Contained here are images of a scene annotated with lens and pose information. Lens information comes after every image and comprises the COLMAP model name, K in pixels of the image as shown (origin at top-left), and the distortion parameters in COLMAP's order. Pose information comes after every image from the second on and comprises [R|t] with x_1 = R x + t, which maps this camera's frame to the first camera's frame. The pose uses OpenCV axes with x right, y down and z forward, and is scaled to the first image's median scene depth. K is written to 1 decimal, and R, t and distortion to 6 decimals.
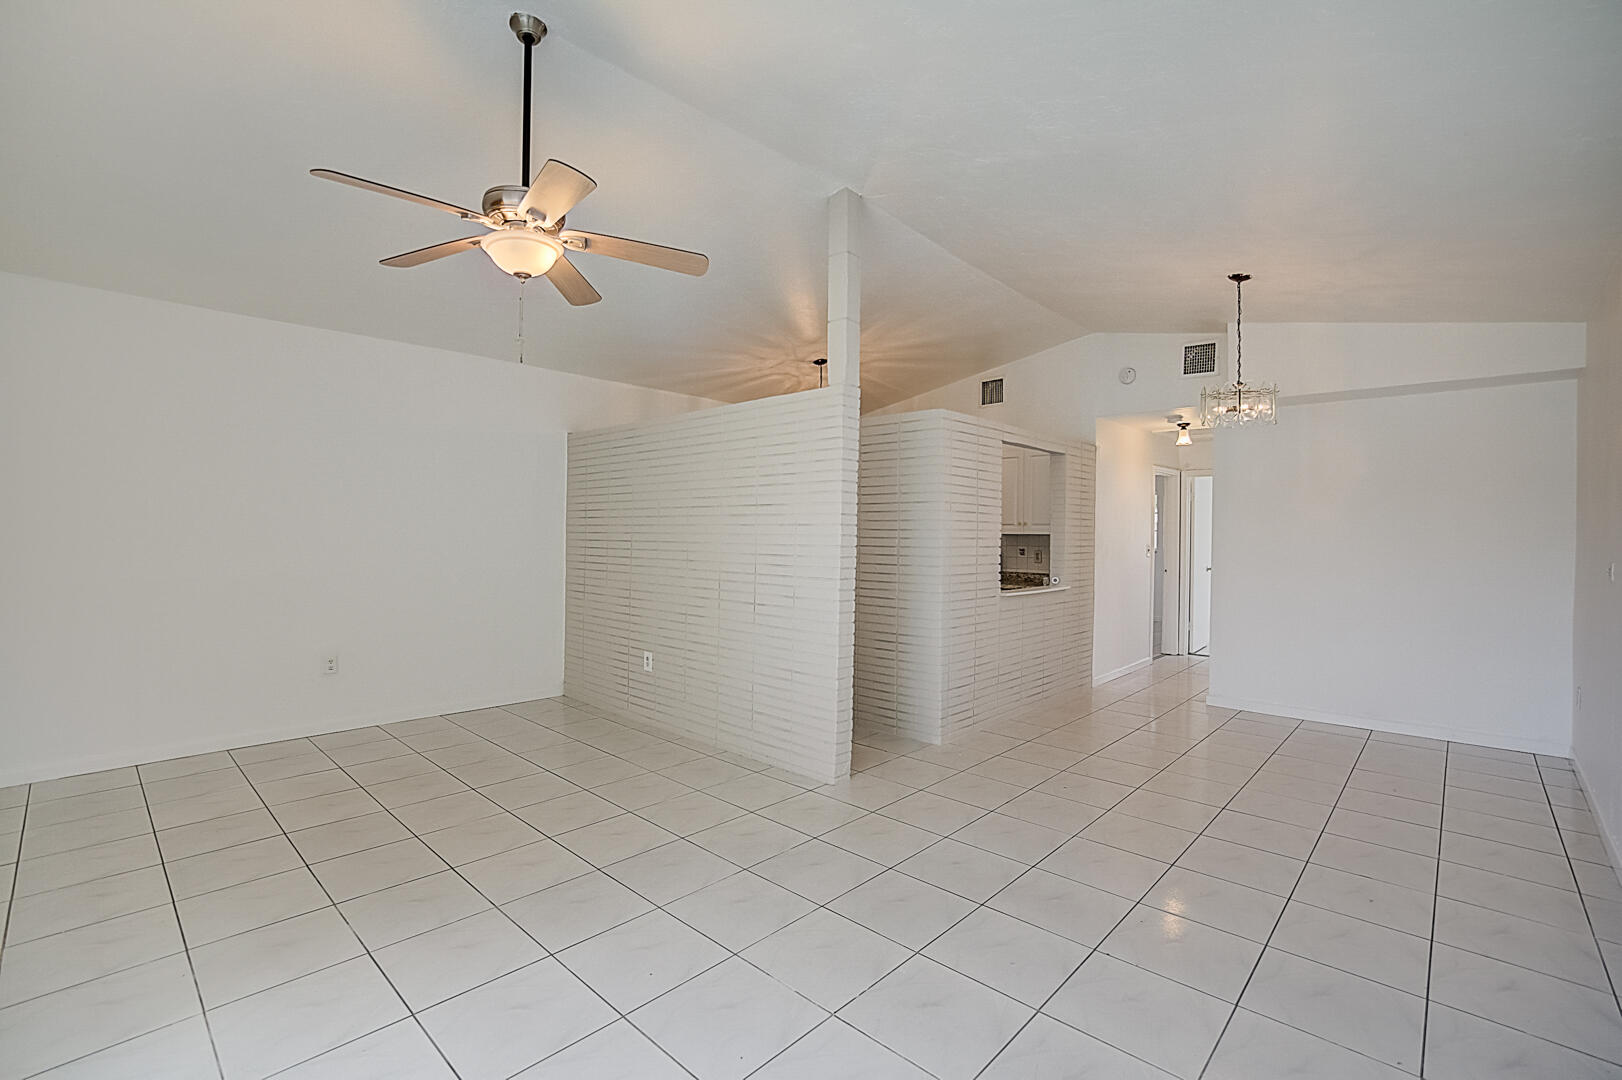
lens RADIAL K [[708.8, 0, 823.2], [0, 708.8, 531.1], [0, 0, 1]] dist [-0.026021, 0.000850]
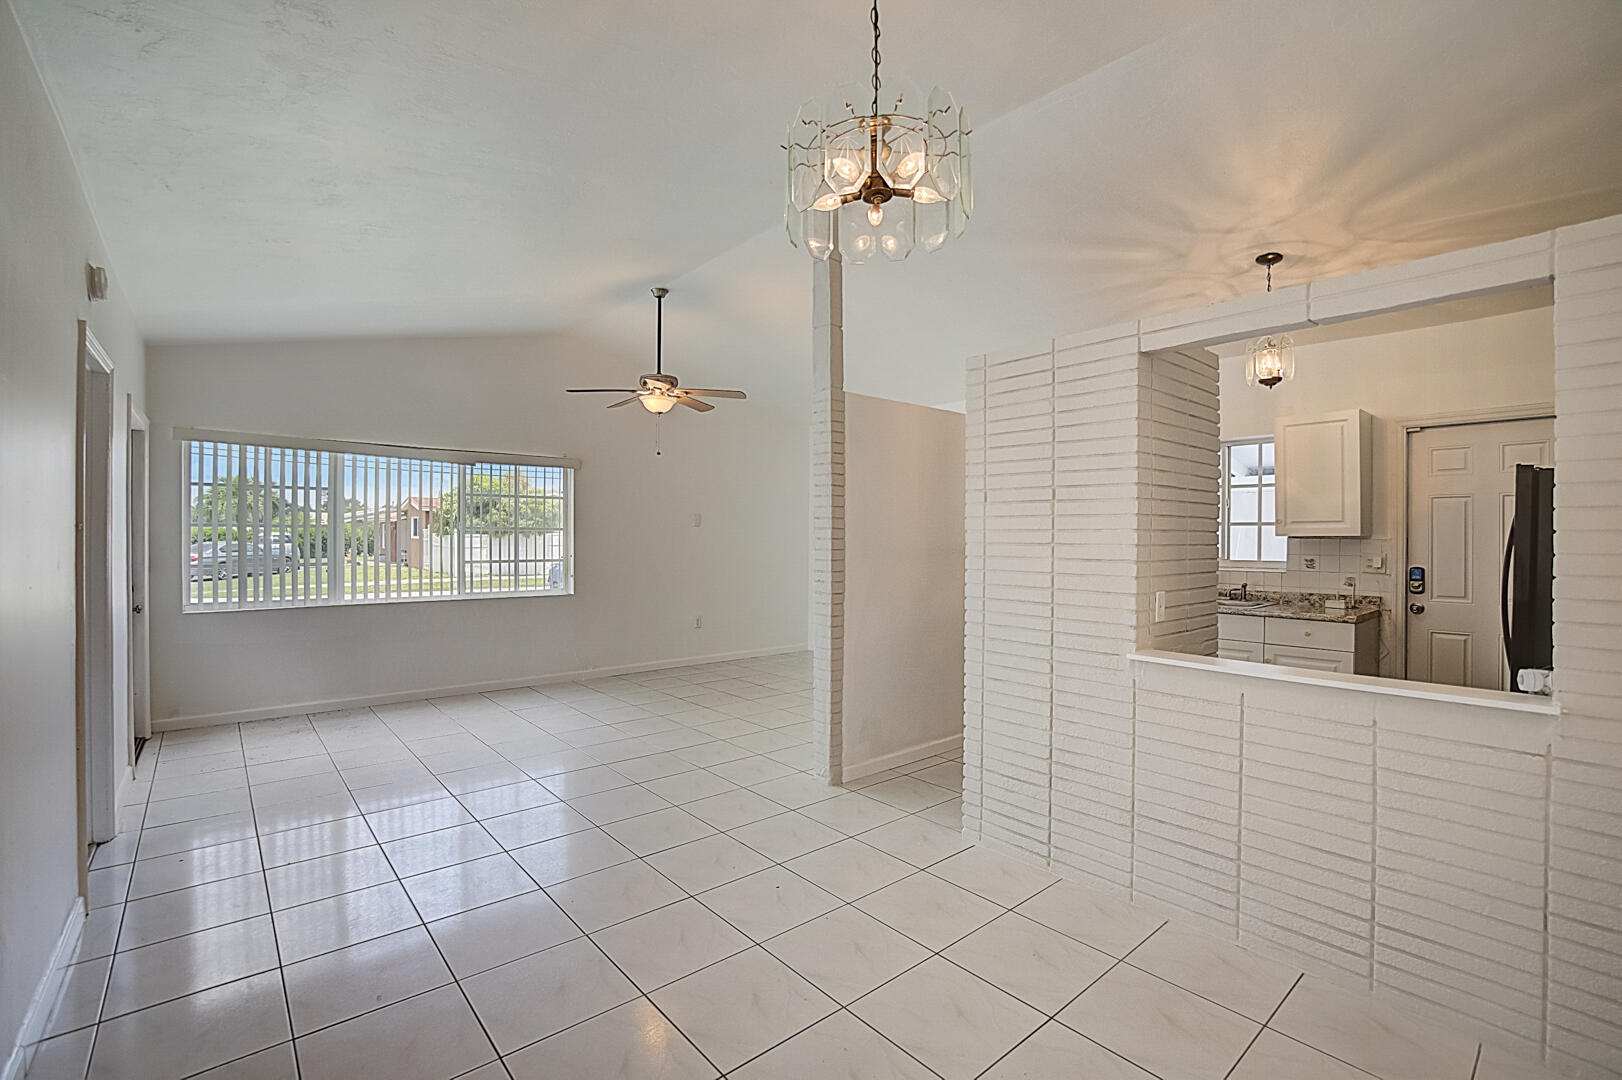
lens RADIAL K [[711.6, 0, 805.7], [0, 711.6, 541.1], [0, 0, 1]] dist [-0.042799, 0.008213]
pose [[-0.117870, -0.004047, -0.993021, 0.676474], [-0.003525, 0.999987, -0.003657, 0.008677], [0.993023, 0.003069, -0.117883, 0.712732]]
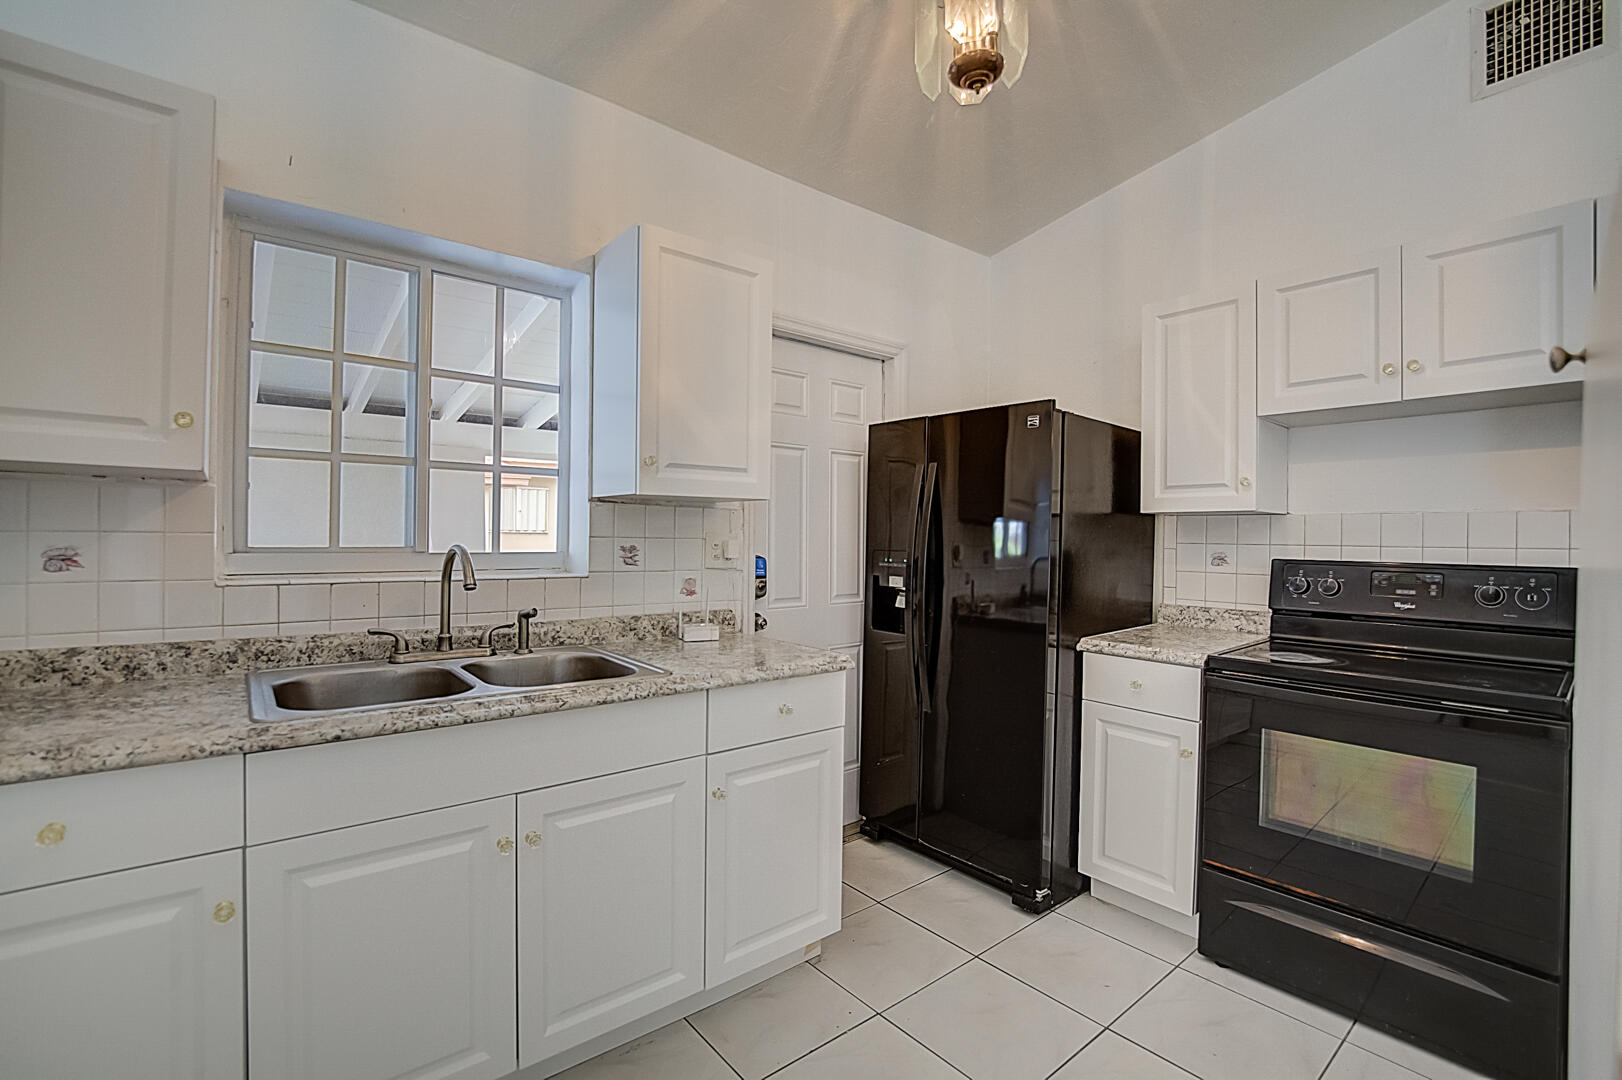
lens RADIAL K [[711.6, 0, 805.7], [0, 711.6, 541.1], [0, 0, 1]] dist [-0.042799, 0.008213]
pose [[0.989870, 0.000954, -0.141975, -0.024921], [-0.000442, 0.999993, 0.003638, 0.019952], [0.141977, -0.003539, 0.989864, 0.812999]]
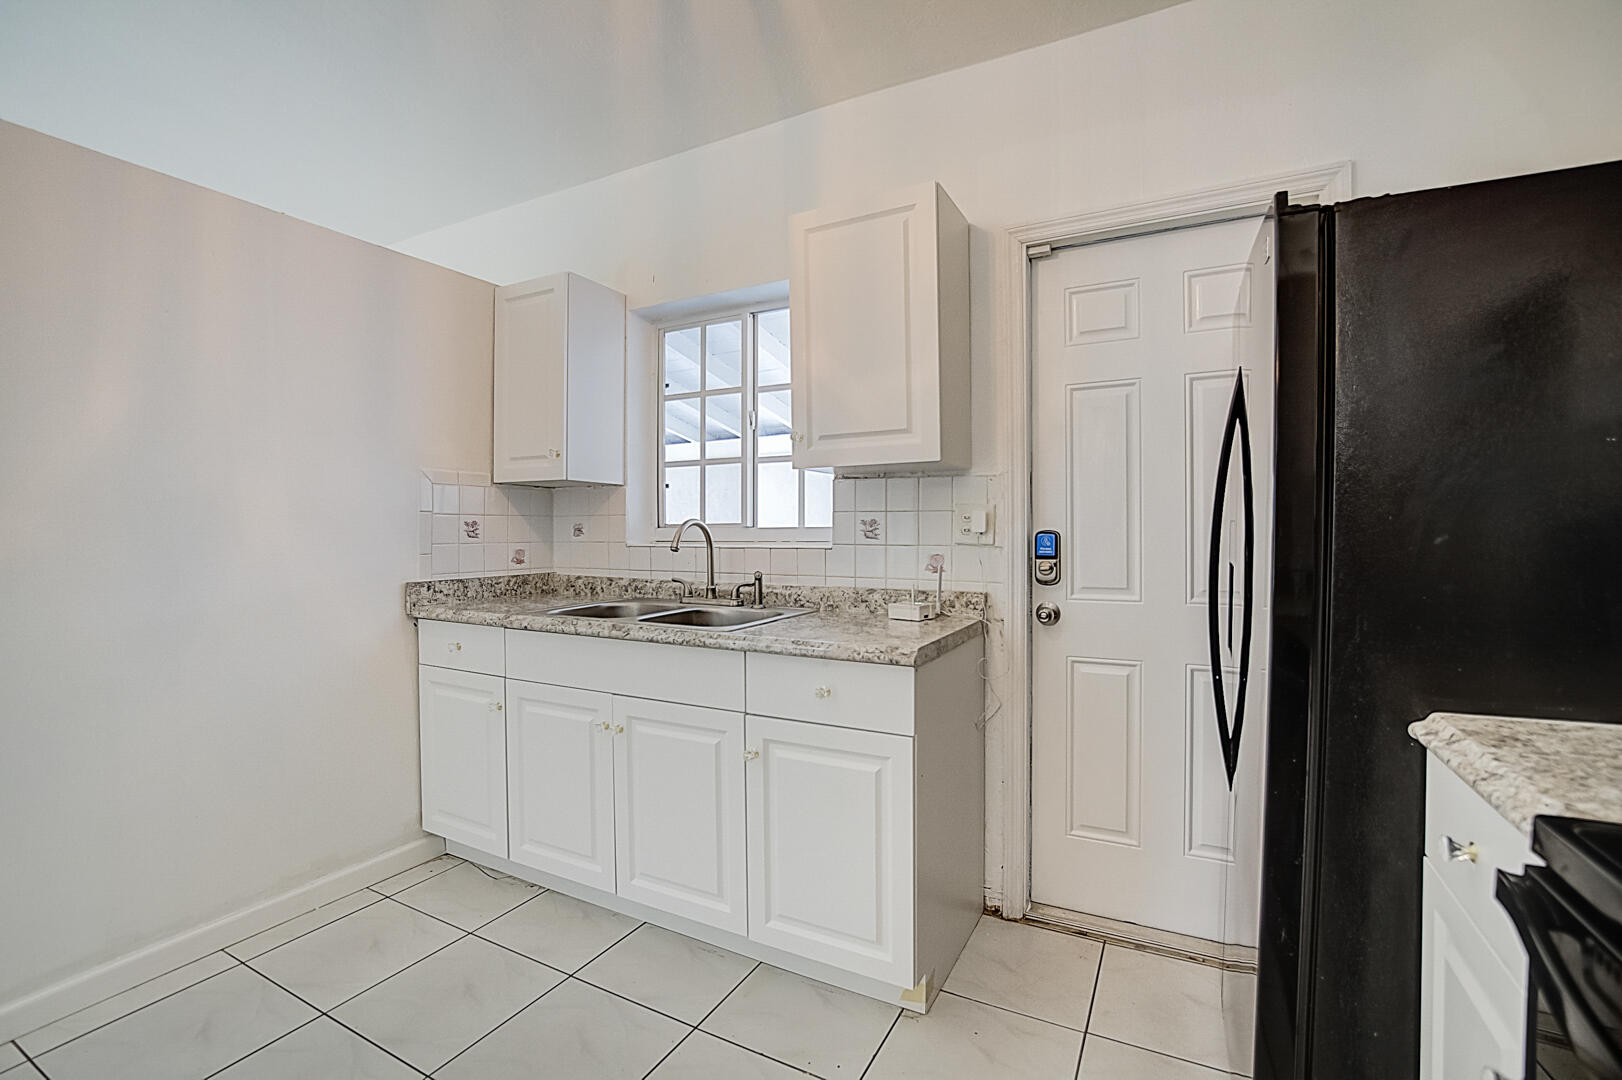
lens RADIAL K [[711.6, 0, 805.7], [0, 711.6, 541.1], [0, 0, 1]] dist [-0.042799, 0.008213]
pose [[0.252458, 0.005270, -0.967593, 0.202542], [0.007360, 0.999946, 0.007366, 0.032923], [0.967580, -0.008981, 0.252406, 1.051497]]
